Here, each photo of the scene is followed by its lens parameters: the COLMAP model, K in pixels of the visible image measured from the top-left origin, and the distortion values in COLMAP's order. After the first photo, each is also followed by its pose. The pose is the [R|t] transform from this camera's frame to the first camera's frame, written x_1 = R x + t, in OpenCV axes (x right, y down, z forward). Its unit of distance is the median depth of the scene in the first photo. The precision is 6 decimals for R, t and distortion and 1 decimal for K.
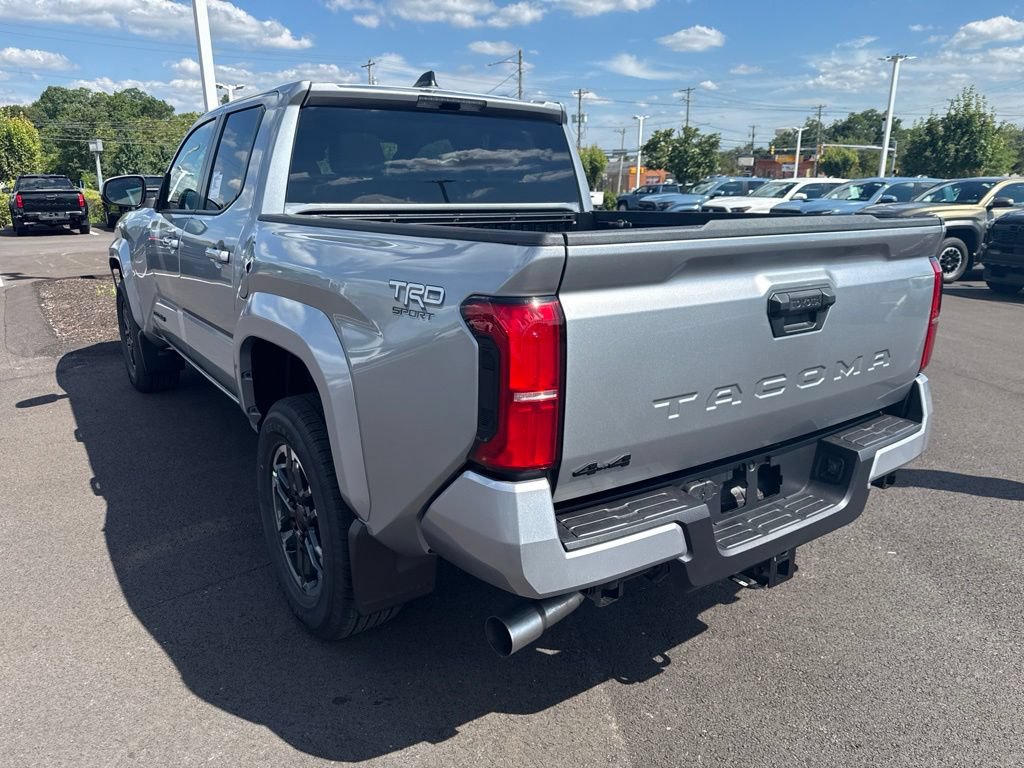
lens RADIAL K [[736.8, 0, 520.4], [0, 736.8, 378.0], [0, 0, 1]] dist [0.036321, -0.043420]
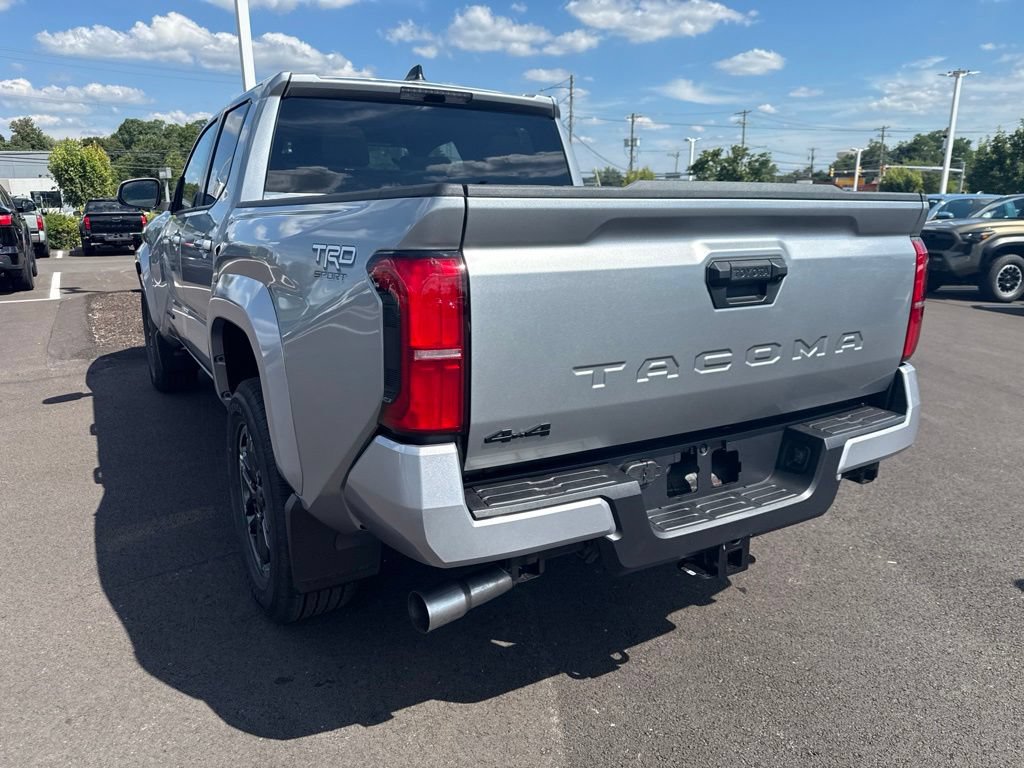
lens RADIAL K [[737.8, 0, 512.0], [0, 737.8, 384.0], [0, 0, 1]] dist [0.029115, -0.033891]
pose [[0.996518, 0.014360, -0.082135, 0.114447], [-0.016473, 0.999549, -0.025112, 0.049754], [0.081738, 0.026378, 0.996305, 0.025157]]
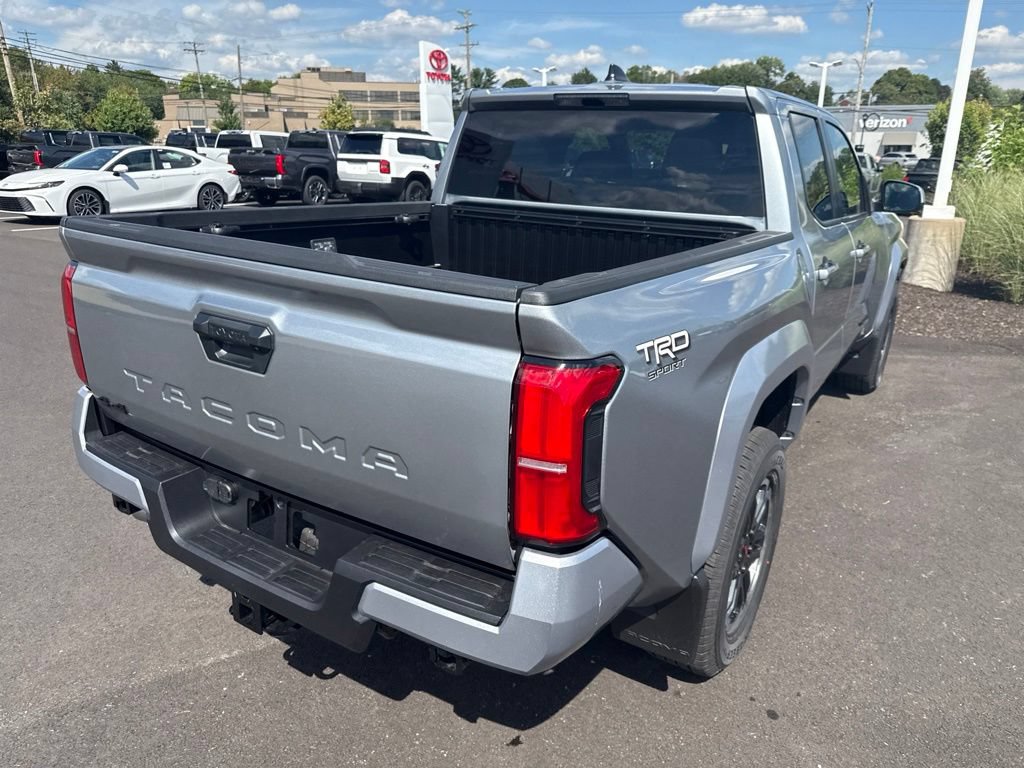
lens RADIAL K [[742.2, 0, 510.1], [0, 742.2, 381.9], [0, 0, 1]] dist [0.007581, -0.009194]
pose [[0.369610, 0.288412, -0.883293, 0.951791], [-0.263884, 0.944049, 0.197829, -0.225779], [0.890929, 0.159967, 0.425037, 0.665749]]
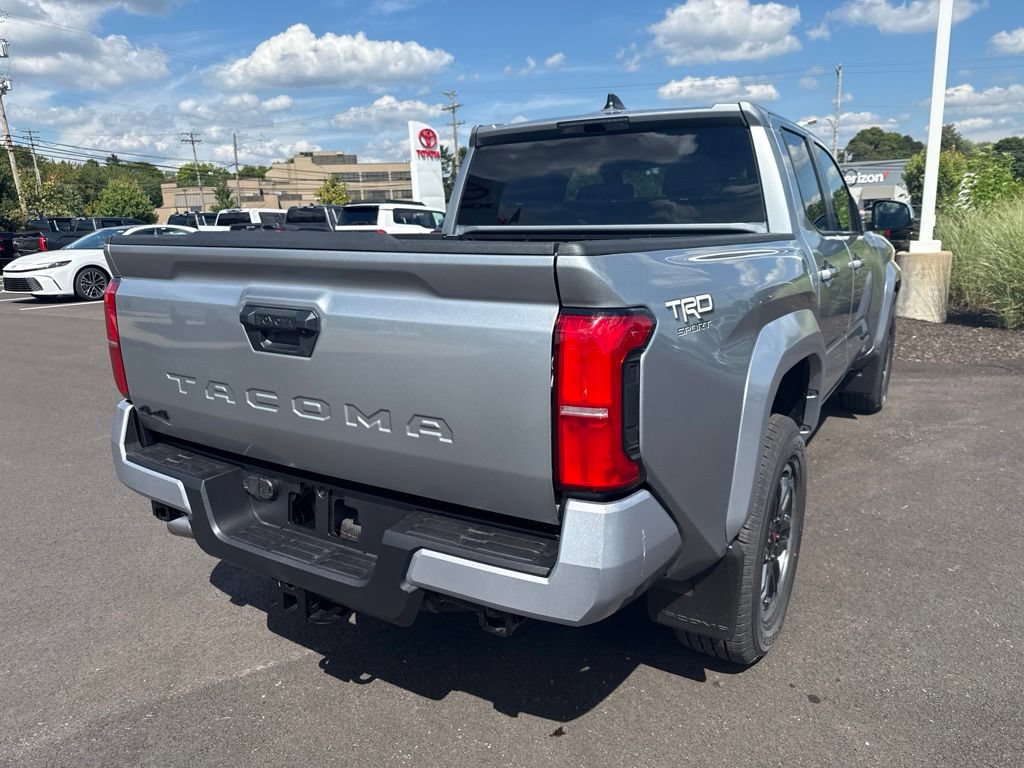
lens RADIAL K [[738.8, 0, 503.2], [0, 738.8, 383.5], [0, 0, 1]] dist [0.025601, -0.029975]
pose [[0.375933, 0.192381, -0.906457, 0.985435], [-0.222008, 0.968421, 0.113459, -0.141022], [0.899659, 0.158588, 0.406772, 0.636767]]
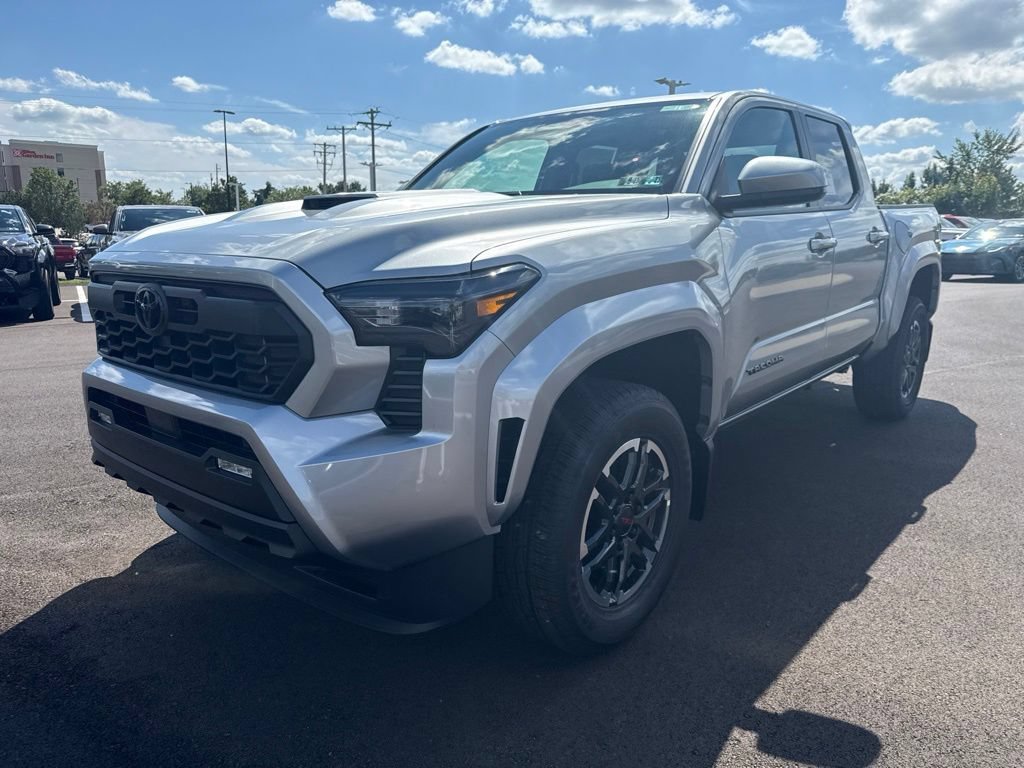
lens RADIAL K [[737.8, 0, 512.0], [0, 737.8, 384.0], [0, 0, 1]] dist [0.029115, -0.033891]
pose [[-0.261618, -0.220300, 0.939693, -1.713638], [0.266814, 0.919154, 0.289768, -0.526047], [-0.927559, 0.326532, -0.181688, 2.151328]]
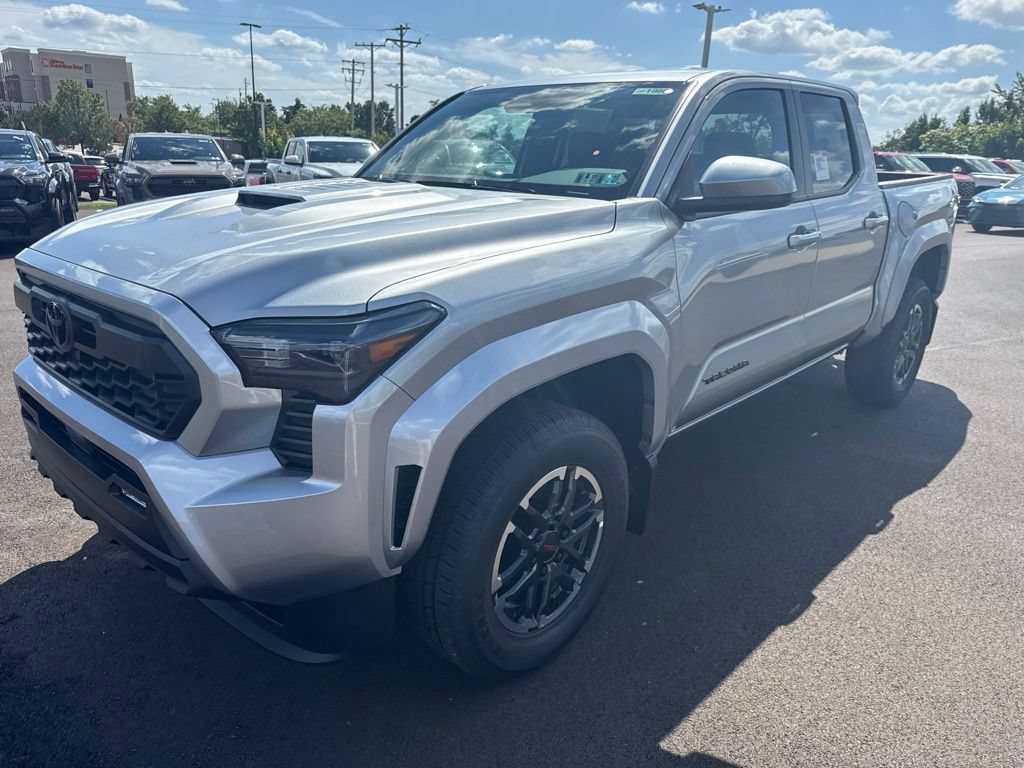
lens RADIAL K [[737.8, 0, 512.0], [0, 737.8, 384.0], [0, 0, 1]] dist [0.029115, -0.033891]
pose [[-0.216259, -0.319895, 0.922442, -1.685517], [0.246759, 0.896218, 0.368651, -0.581876], [-0.944639, 0.307345, -0.114878, 2.009818]]
